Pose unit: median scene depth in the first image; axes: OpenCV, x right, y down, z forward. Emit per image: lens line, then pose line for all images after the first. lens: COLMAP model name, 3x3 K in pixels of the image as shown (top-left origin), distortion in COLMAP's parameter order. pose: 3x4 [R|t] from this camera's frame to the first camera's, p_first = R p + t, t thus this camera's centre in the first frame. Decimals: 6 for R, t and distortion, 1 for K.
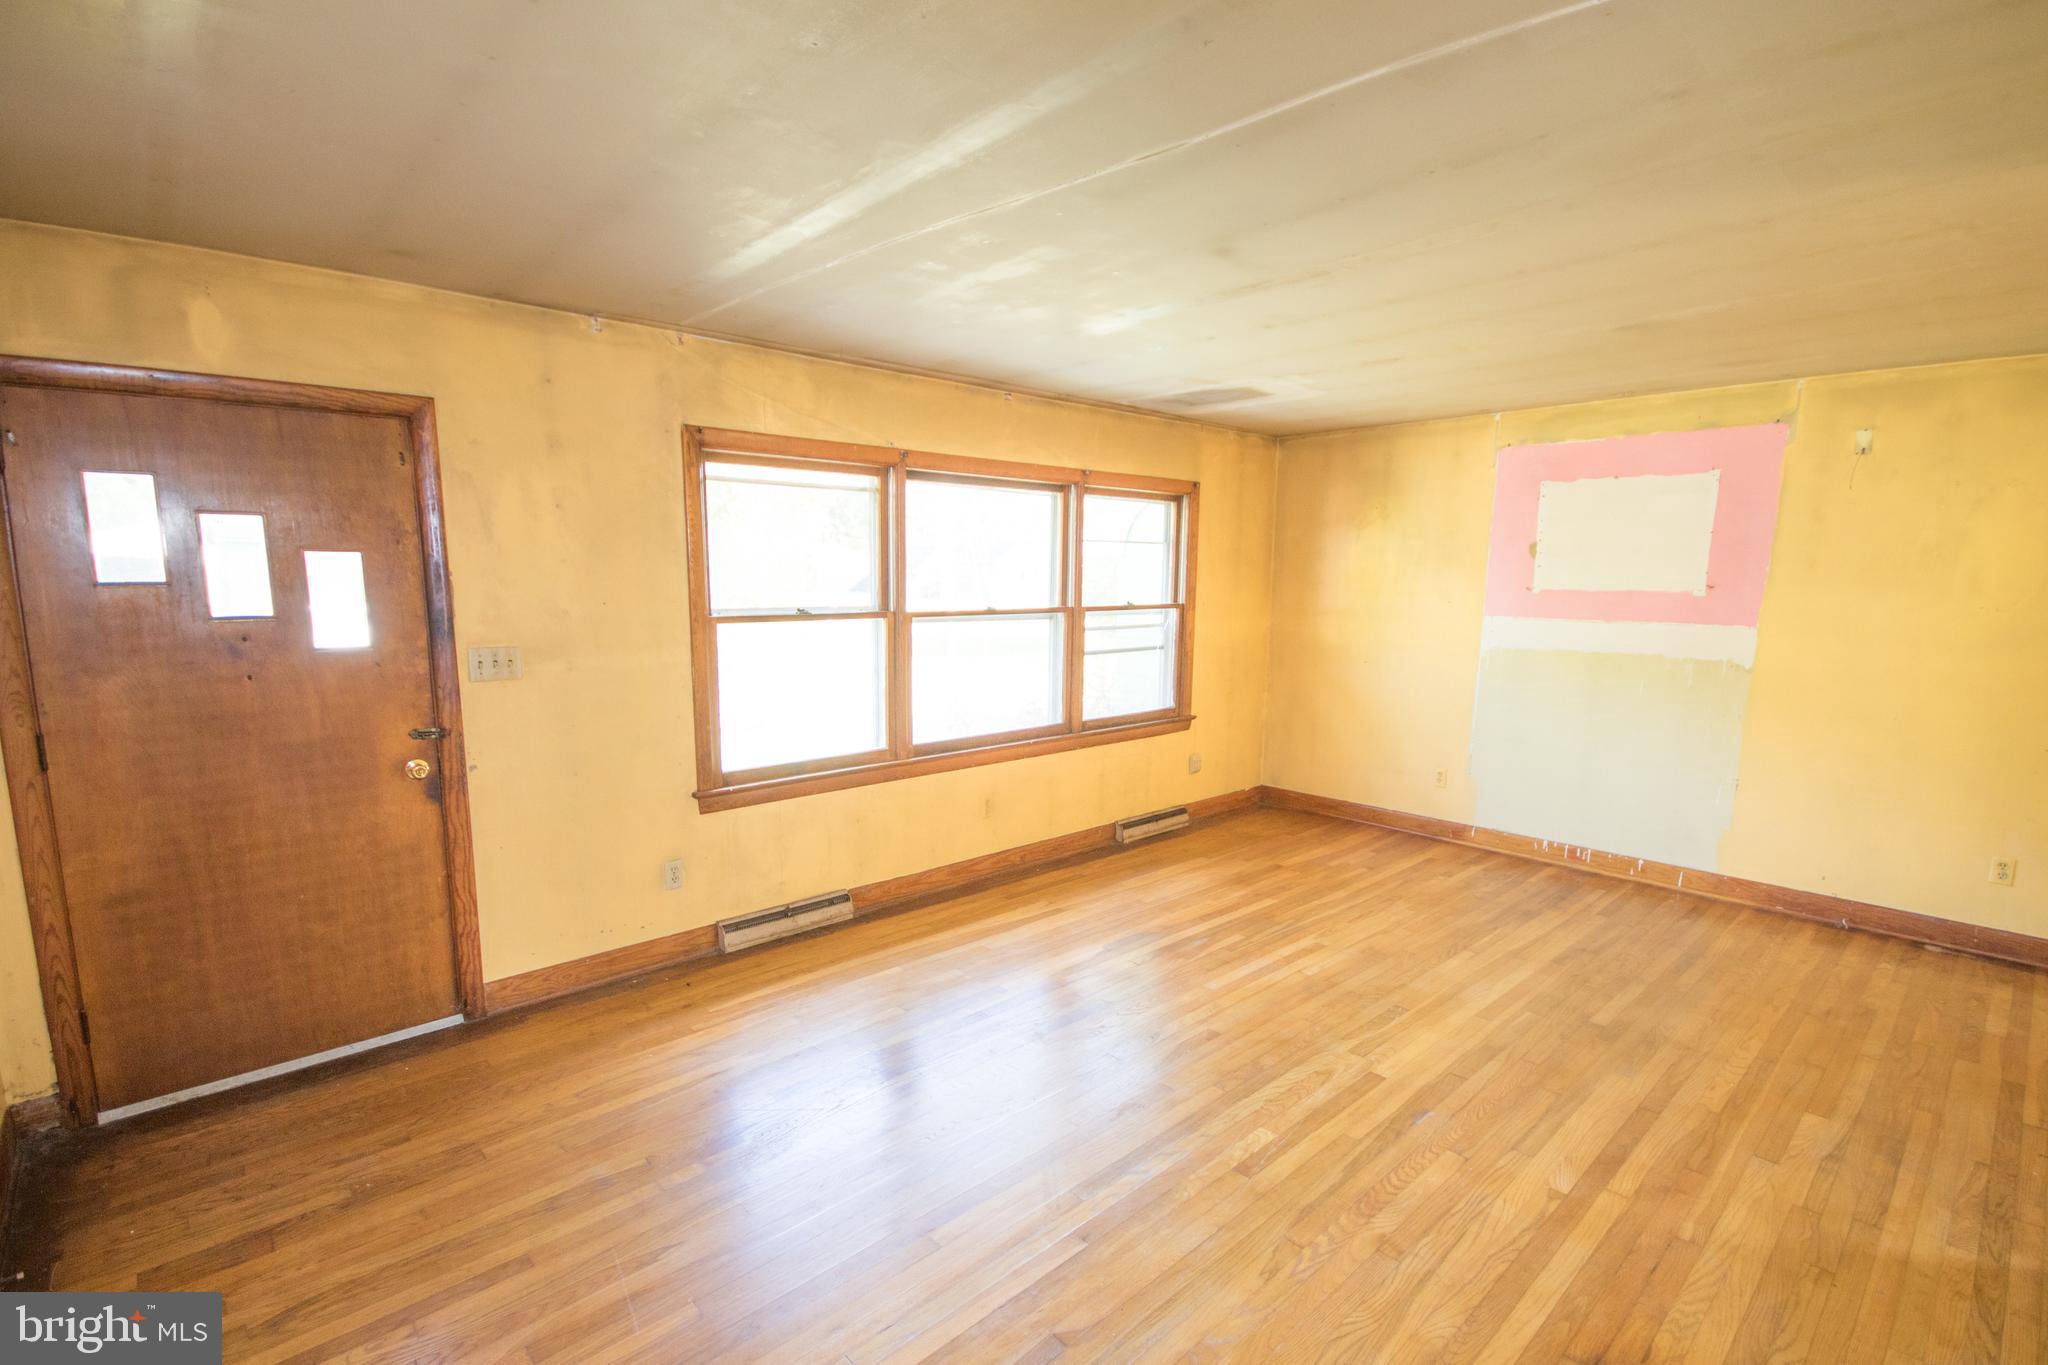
lens RADIAL K [[942.4, 0, 1030.5], [0, 942.4, 715.7], [0, 0, 1]] dist [-0.002446, -0.000619]
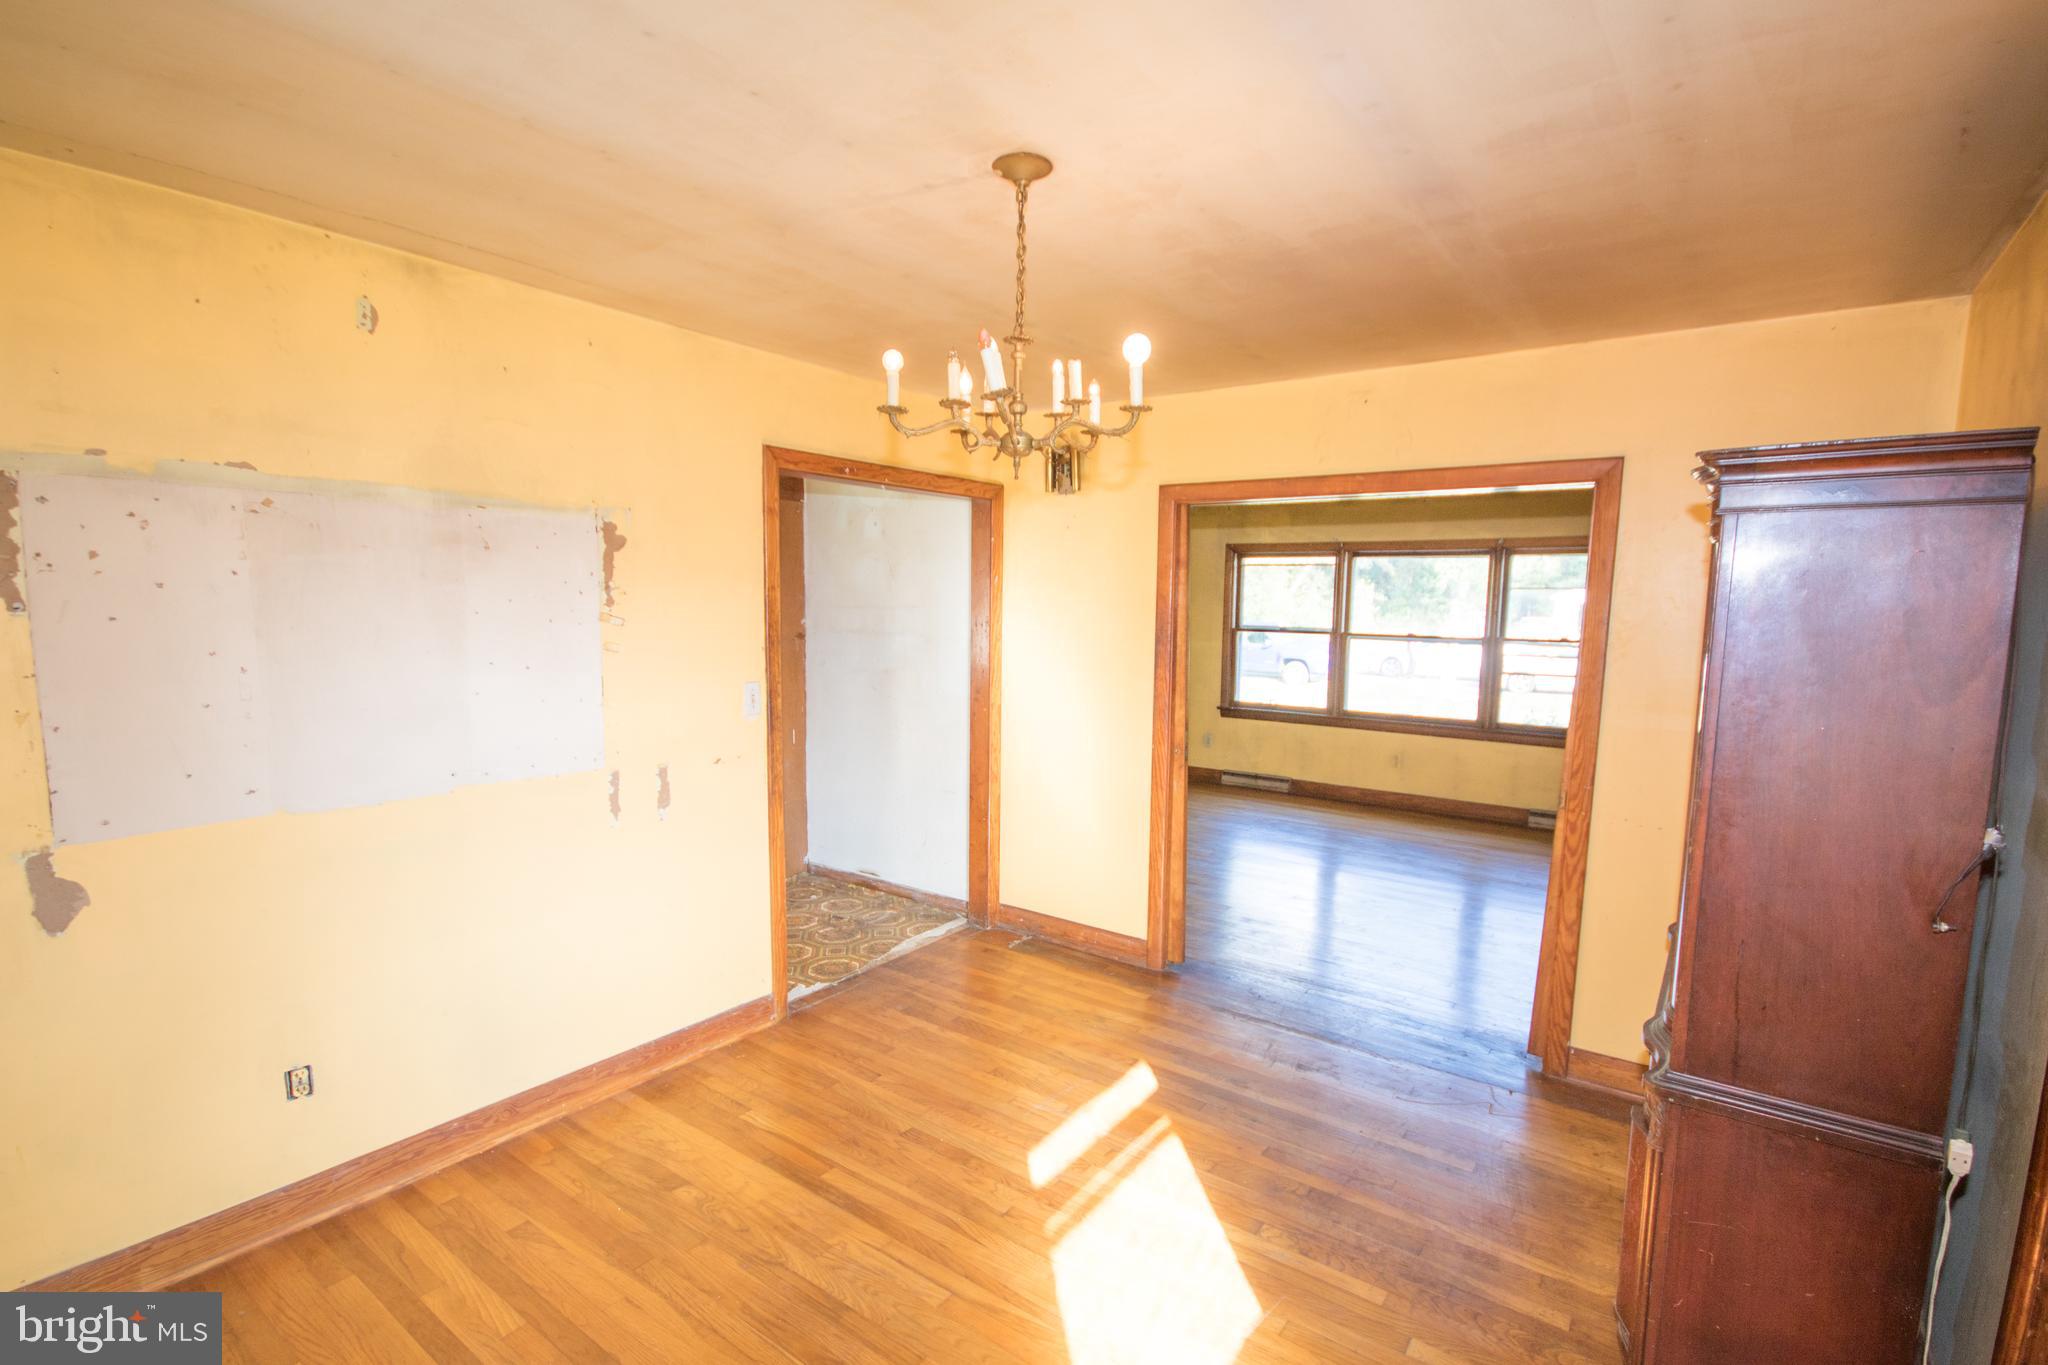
lens RADIAL K [[954.8, 0, 1024.9], [0, 954.8, 715.5], [0, 0, 1]] dist [-0.001810, -0.000675]
pose [[0.198355, 0.115241, -0.973332, 1.455822], [-0.164628, 0.982872, 0.082821, -0.006638], [0.966206, 0.143810, 0.213929, 0.063819]]
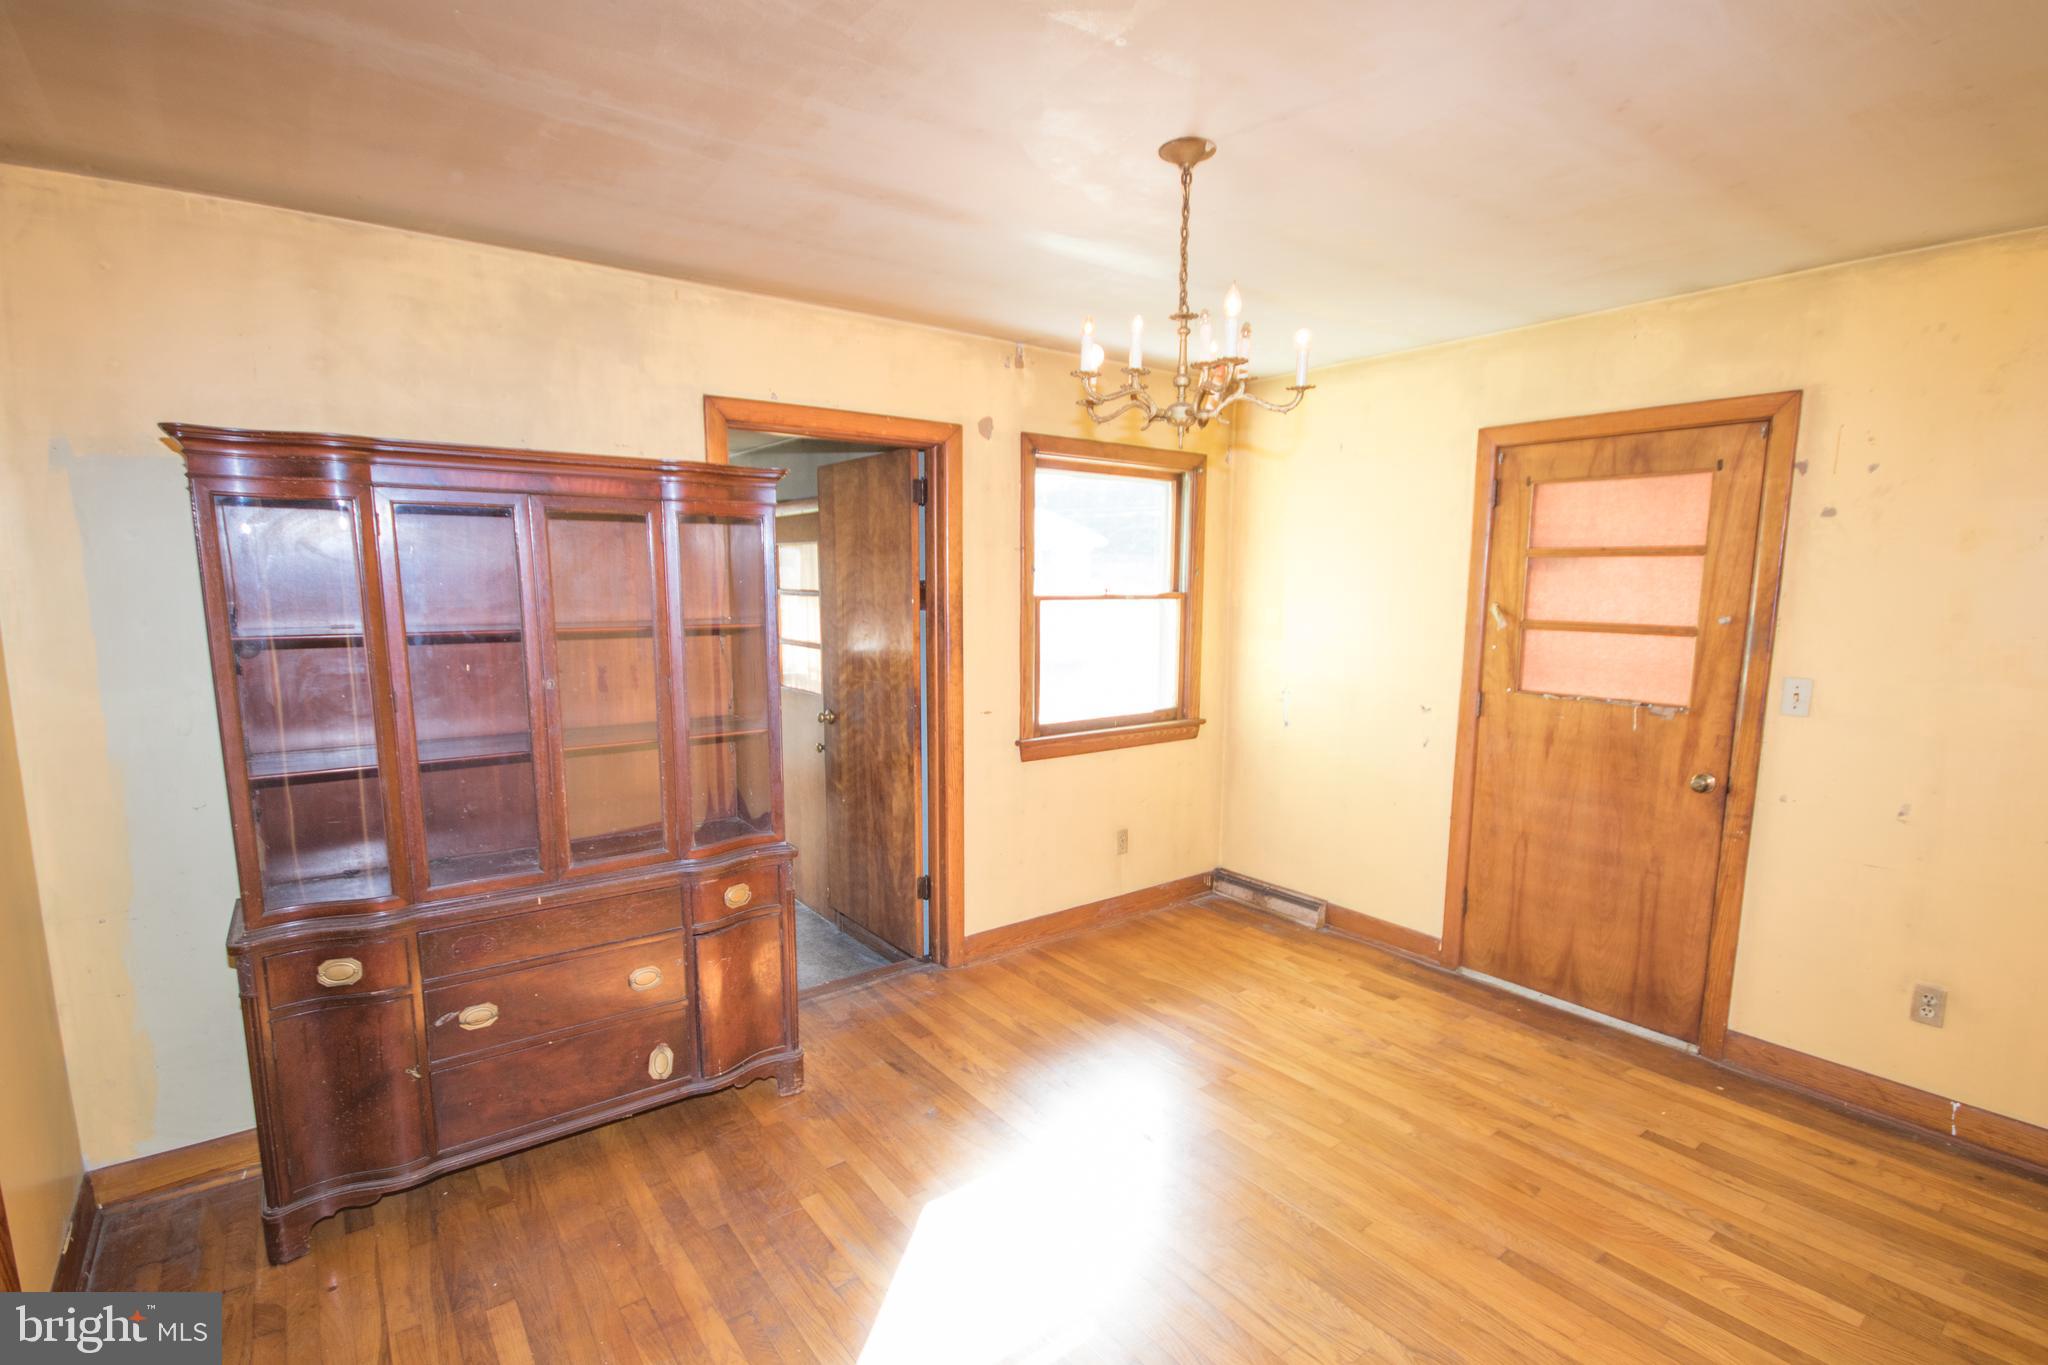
lens RADIAL K [[944.9, 0, 1029.8], [0, 944.9, 716.4], [0, 0, 1]] dist [0.016615, -0.015898]
pose [[0.088168, -0.152586, 0.984349, 0.569397], [0.148930, 0.979110, 0.138434, -0.021574], [-0.984909, 0.134394, 0.109051, 0.175083]]
